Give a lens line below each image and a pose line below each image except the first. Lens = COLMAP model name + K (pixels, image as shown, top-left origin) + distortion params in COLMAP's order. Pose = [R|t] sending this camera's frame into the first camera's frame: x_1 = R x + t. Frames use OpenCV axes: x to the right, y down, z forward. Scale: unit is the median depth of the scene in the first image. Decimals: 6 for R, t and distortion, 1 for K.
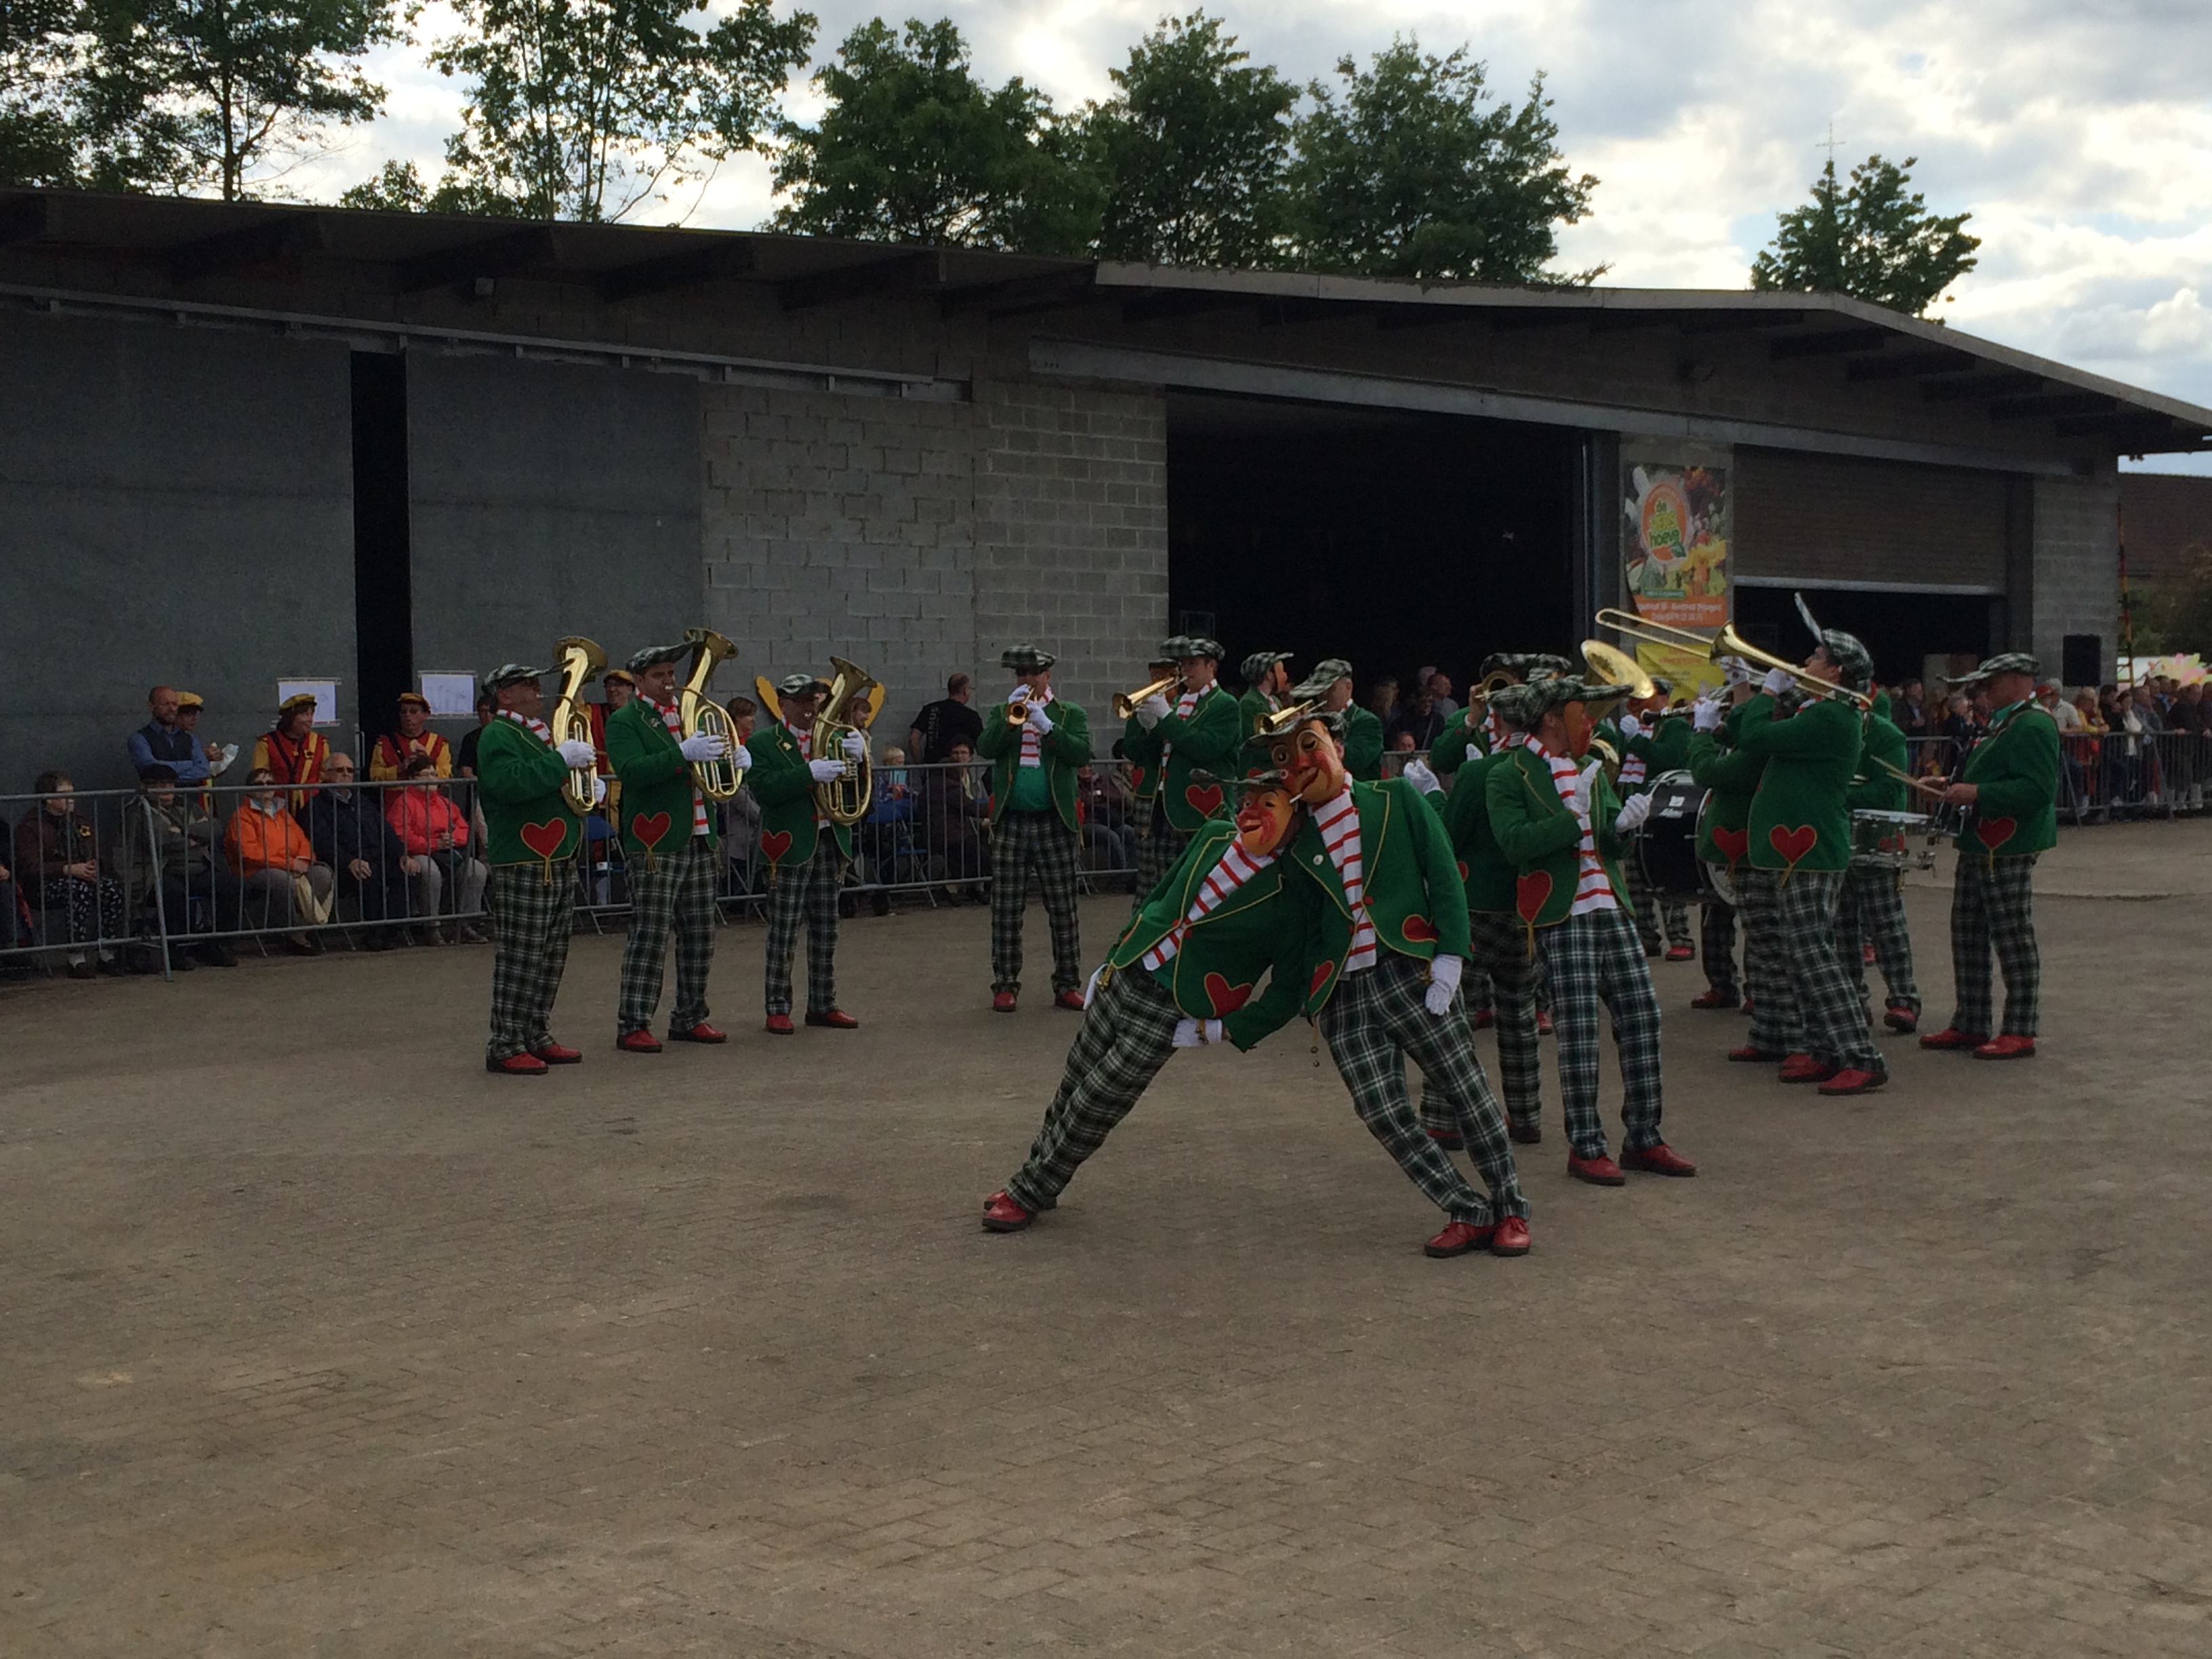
lens RADIAL K [[2728.5, 0, 1096.0], [0, 2728.5, 815.8], [0, 0, 1]] dist [0.058765, 0.000000]
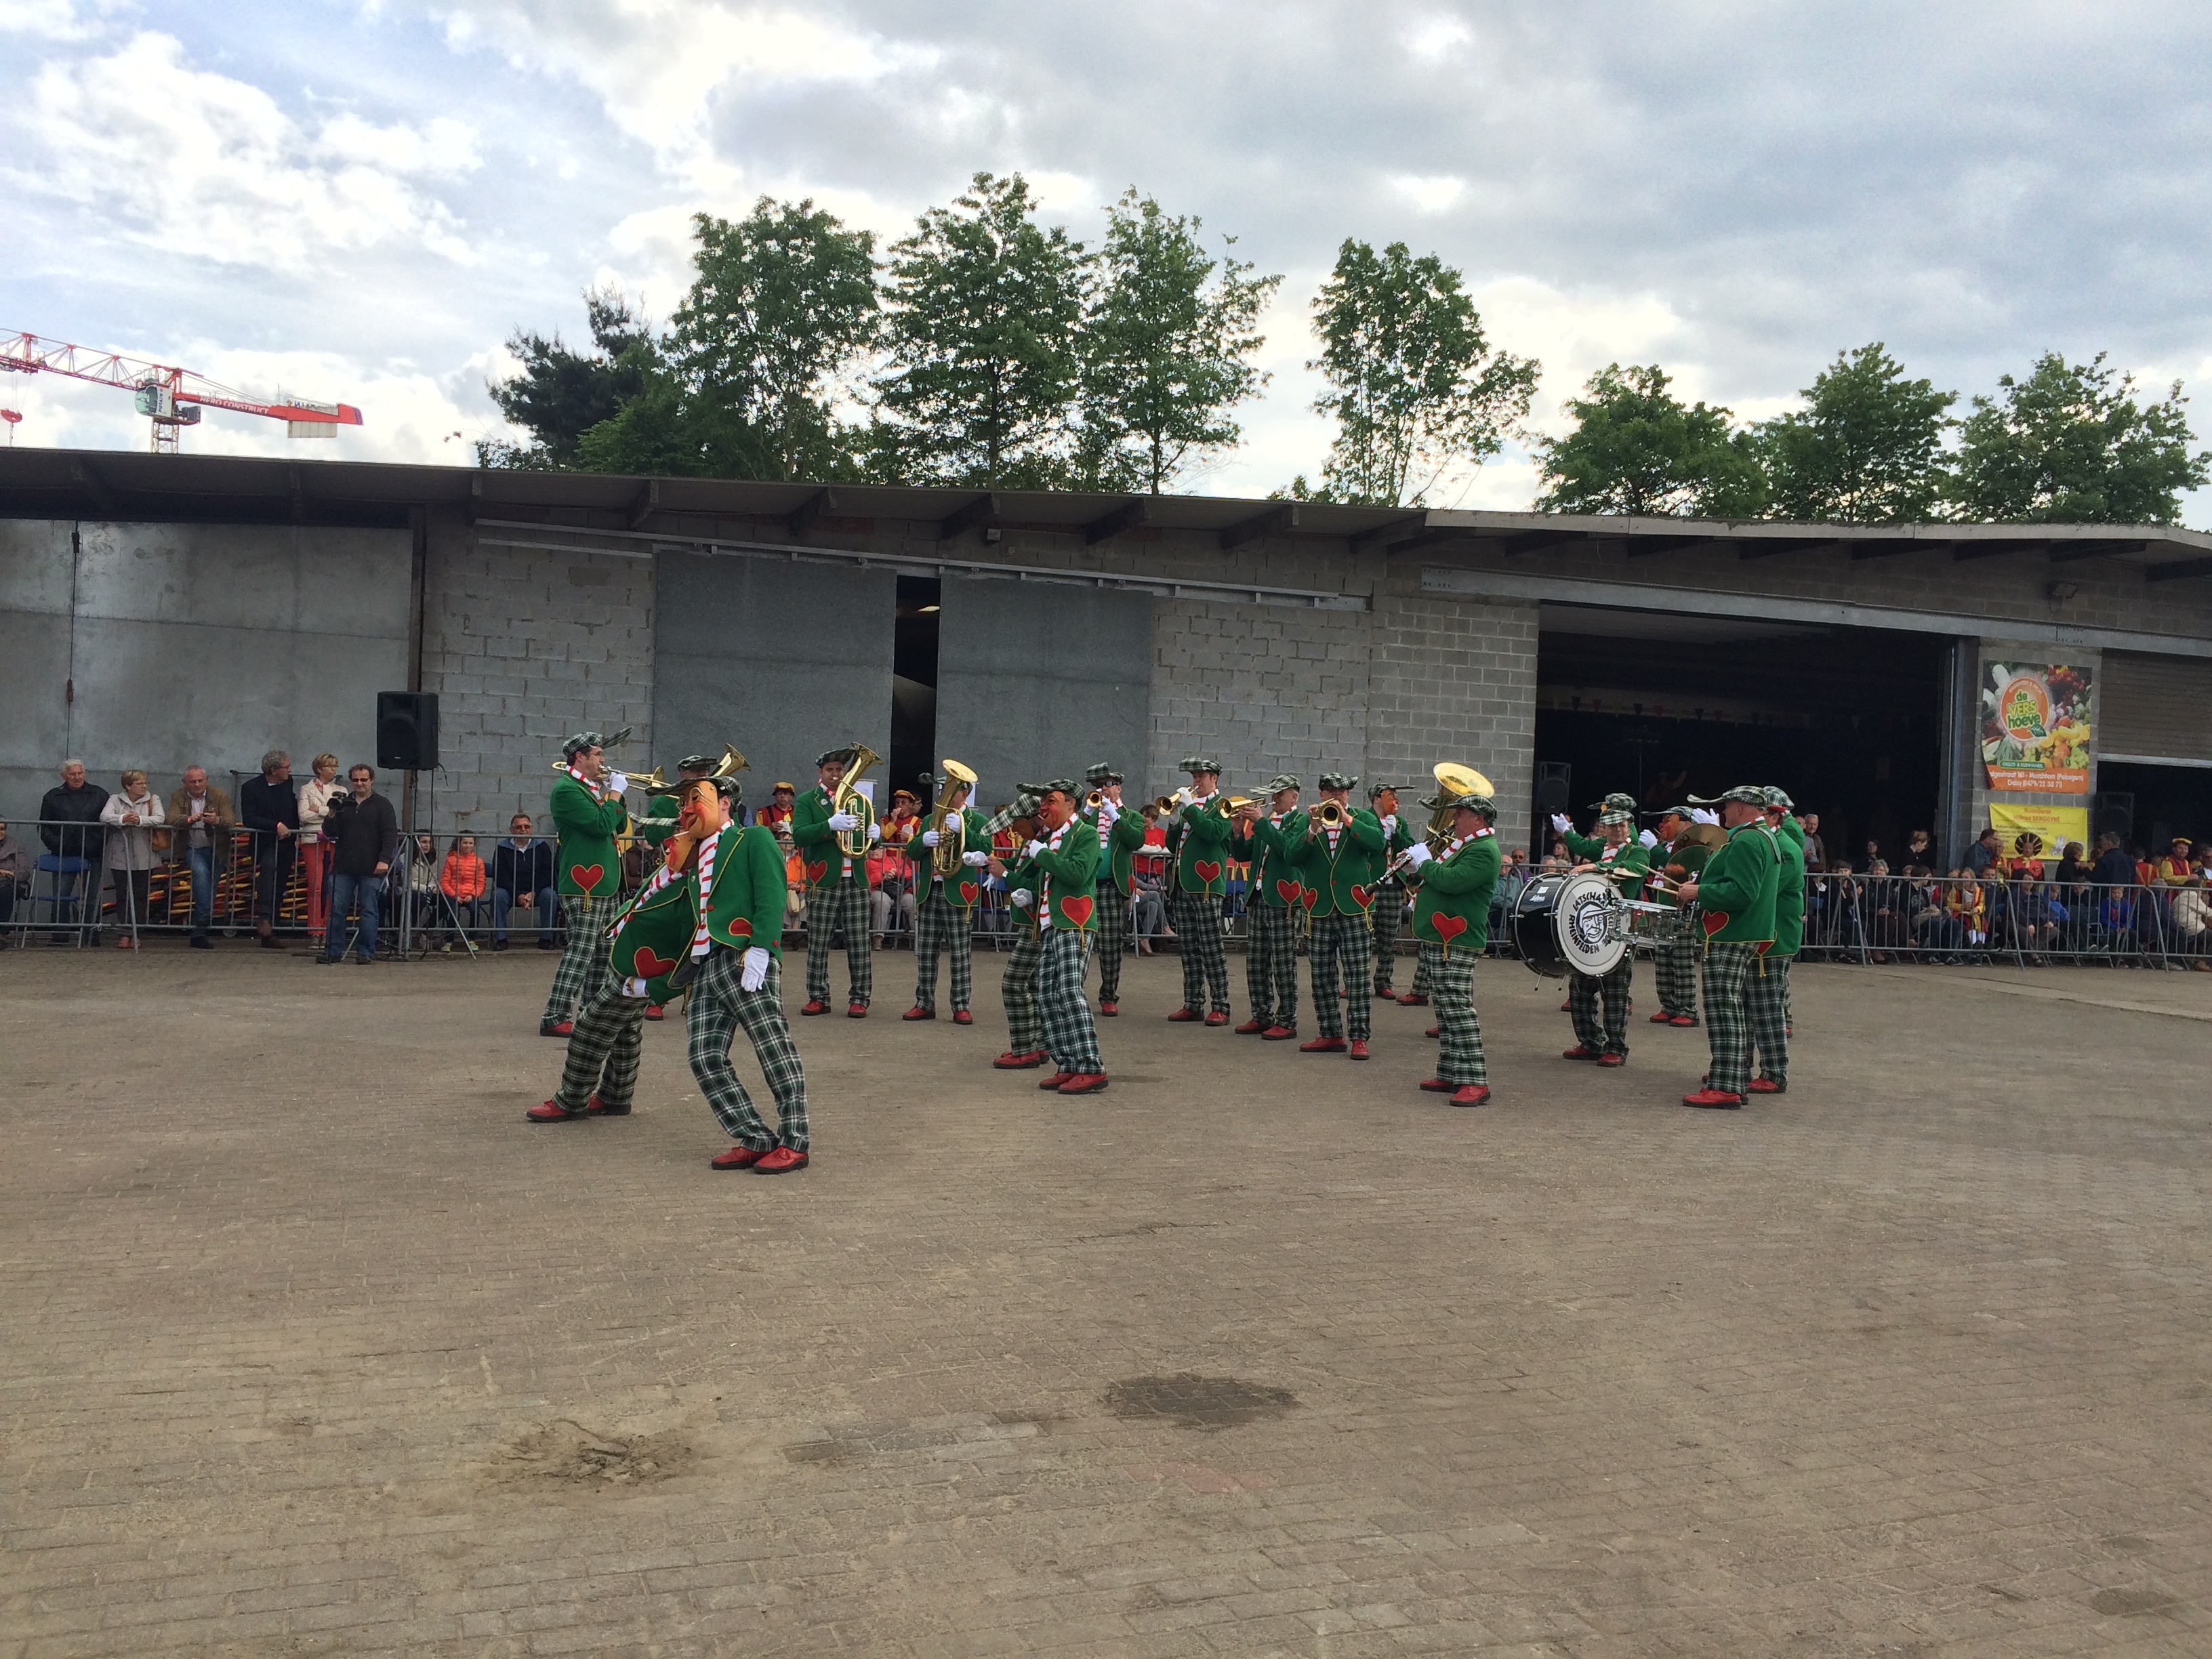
lens RADIAL K [[1814.4, 0, 1122.2], [0, 1814.4, 843.1], [0, 0, 1]] dist [0.056638, -0.044375]
pose [[0.916266, 0.048191, -0.397660, 0.228146], [-0.062766, 0.997747, -0.023709, 0.002061], [0.395622, 0.046683, 0.917226, 0.075656]]
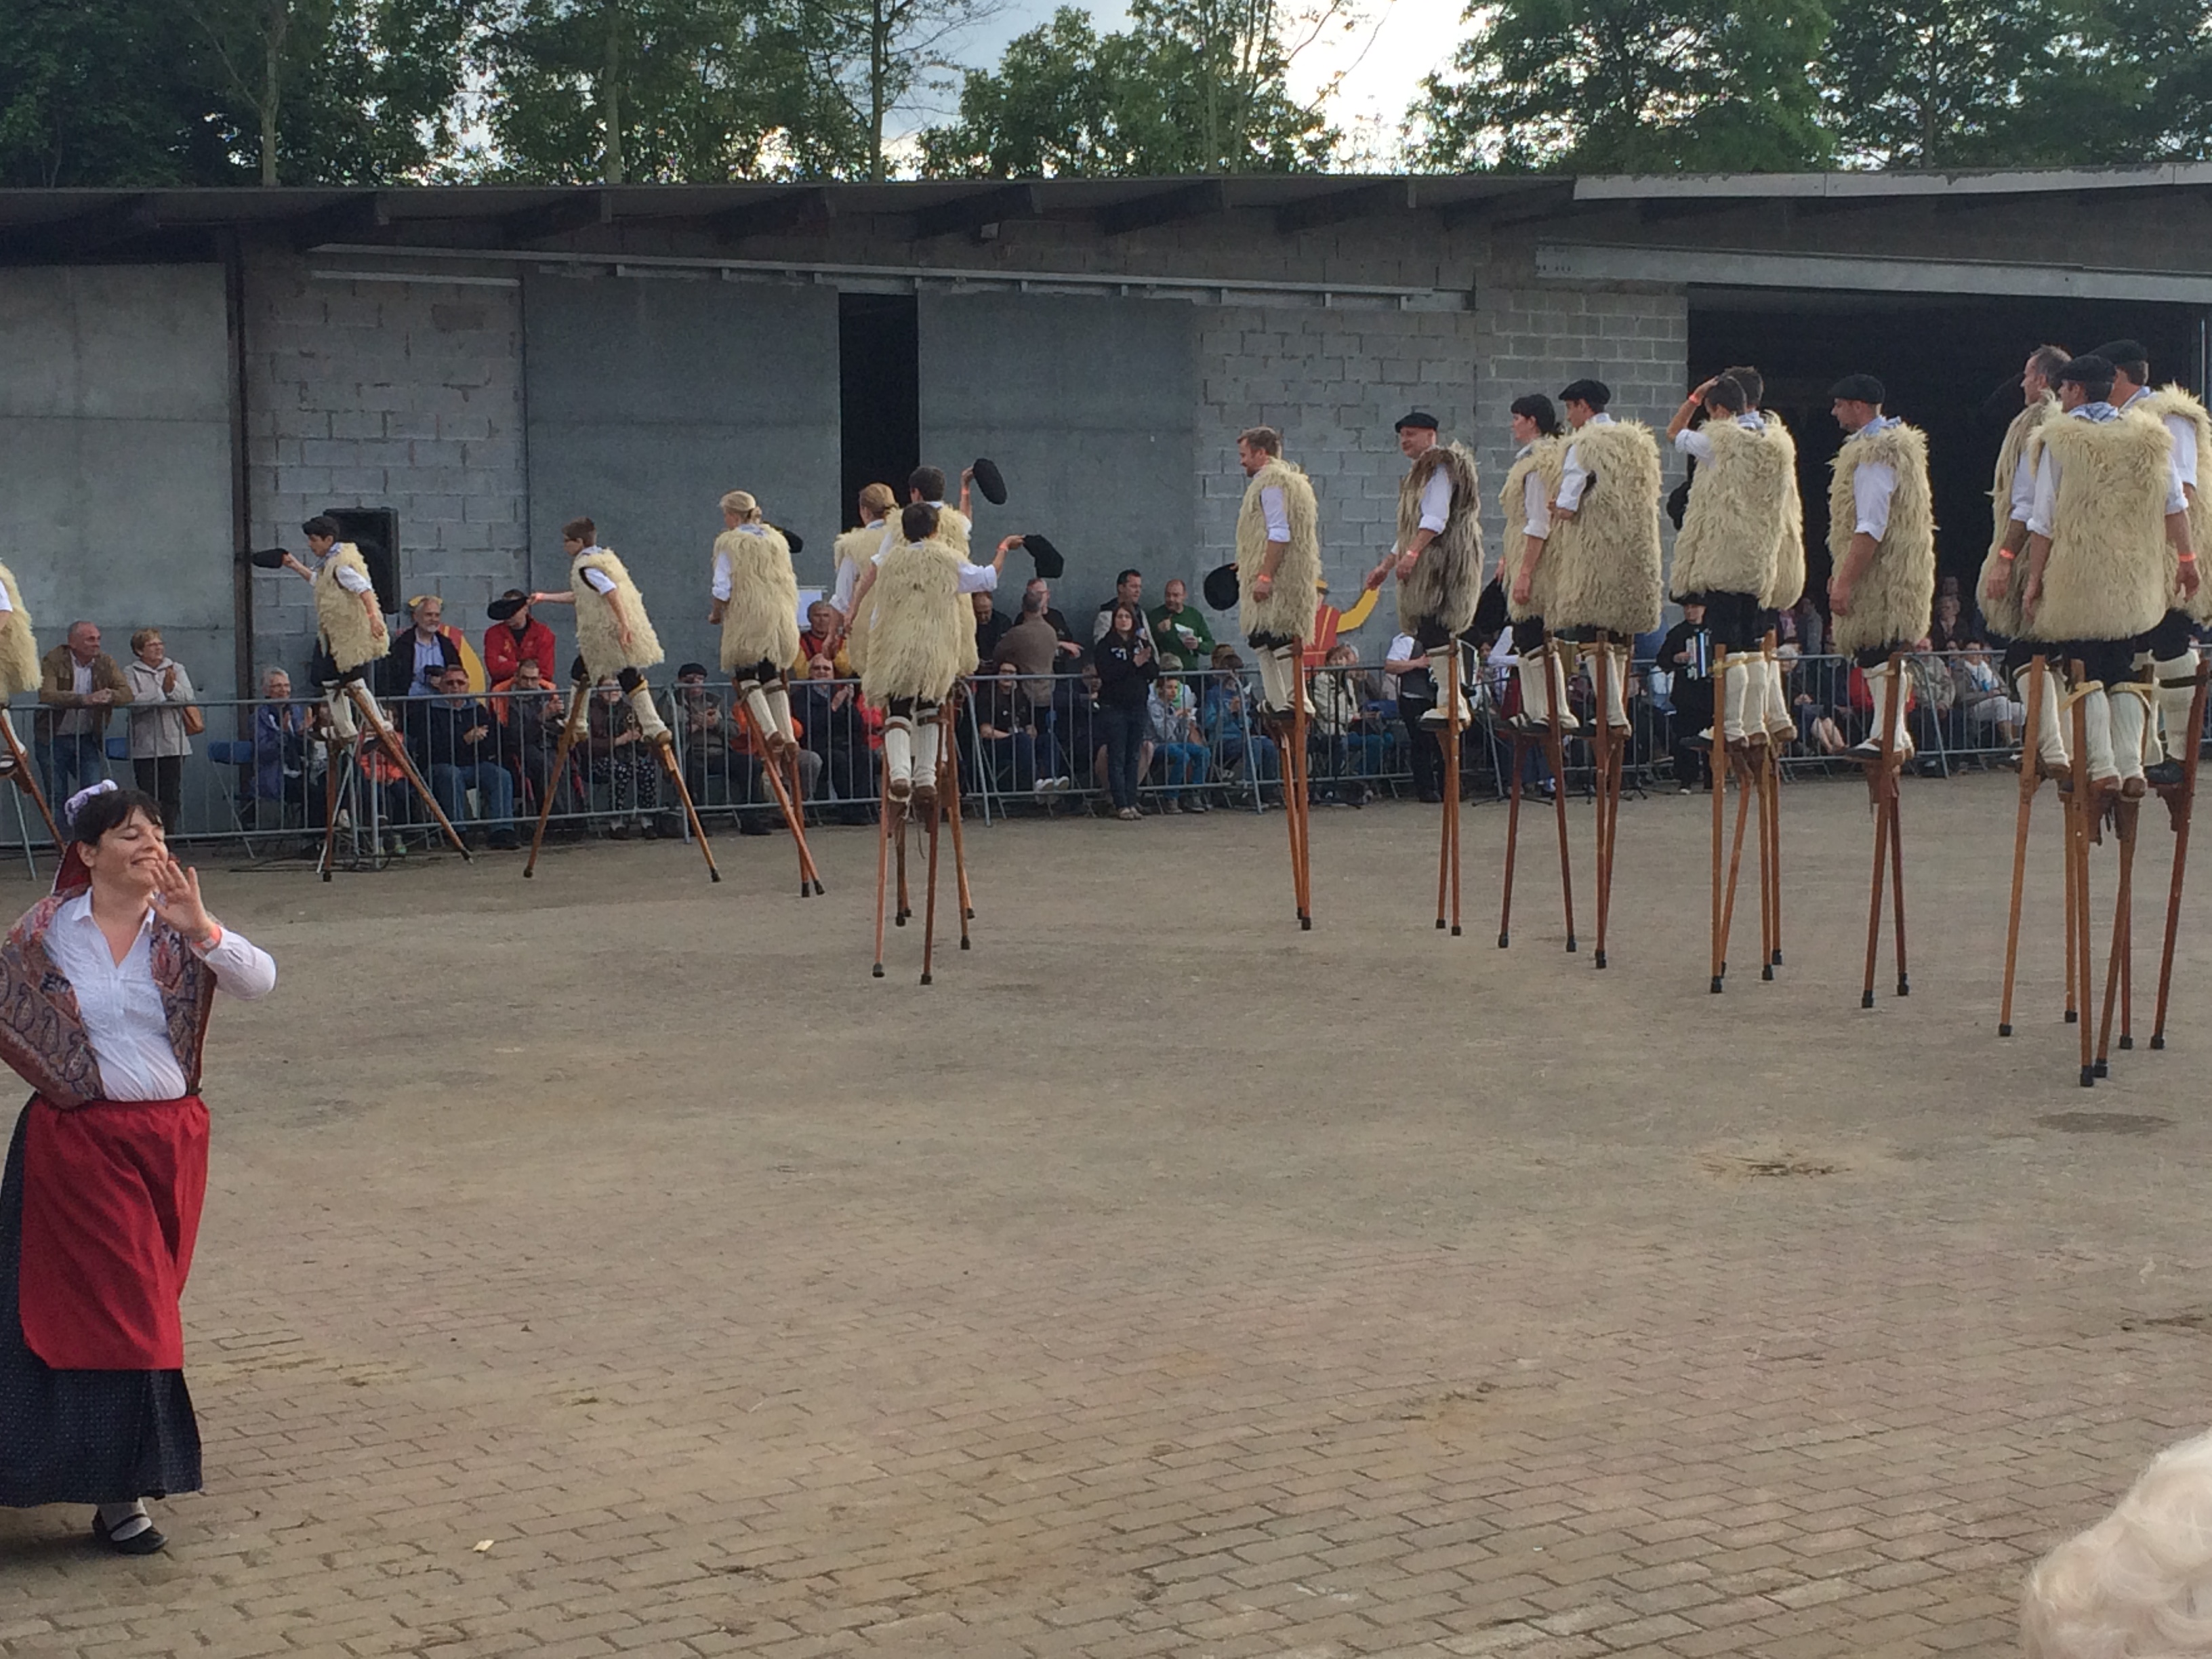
lens RADIAL K [[3237.1, 0, 1150.9], [0, 3237.1, 821.3], [0, 0, 1]] dist [0.050061, 0.000000]
pose [[0.970584, 0.017912, -0.240097, 0.136874], [-0.009721, 0.999331, 0.035258, -0.001213], [0.240568, -0.031887, 0.970108, -0.225703]]
